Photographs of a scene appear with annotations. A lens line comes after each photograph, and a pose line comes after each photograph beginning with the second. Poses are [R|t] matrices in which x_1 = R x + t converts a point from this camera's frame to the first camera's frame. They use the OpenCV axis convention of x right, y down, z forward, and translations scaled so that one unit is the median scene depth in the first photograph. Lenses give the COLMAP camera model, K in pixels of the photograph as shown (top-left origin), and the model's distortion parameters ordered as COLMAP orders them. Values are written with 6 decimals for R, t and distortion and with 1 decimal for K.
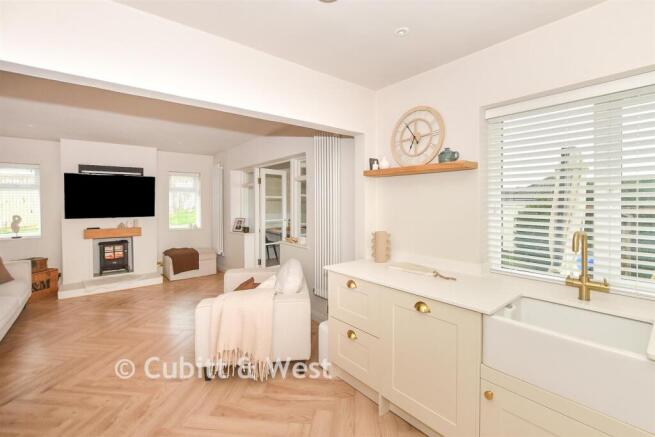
lens RADIAL K [[292.1, 0, 331.6], [0, 292.1, 203.4], [0, 0, 1]] dist [-0.019748, 0.000390]
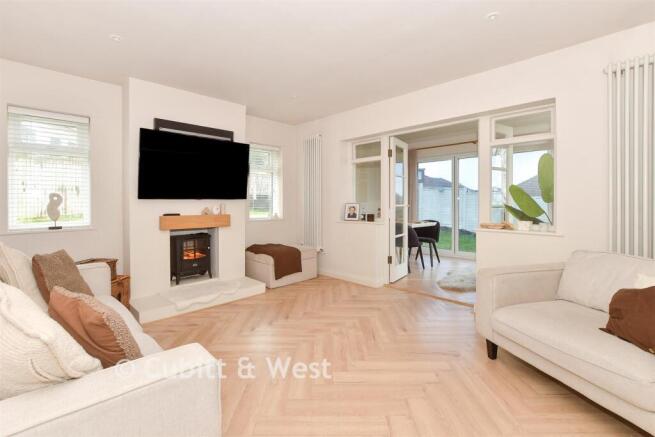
lens RADIAL K [[292.1, 0, 321.7], [0, 292.1, 202.5], [0, 0, 1]] dist [-0.019748, 0.000390]
pose [[0.995358, 0.003563, 0.096178, -0.571456], [-0.003356, 0.999992, -0.002312, 0.061591], [-0.096185, 0.001978, 0.995361, 0.300966]]
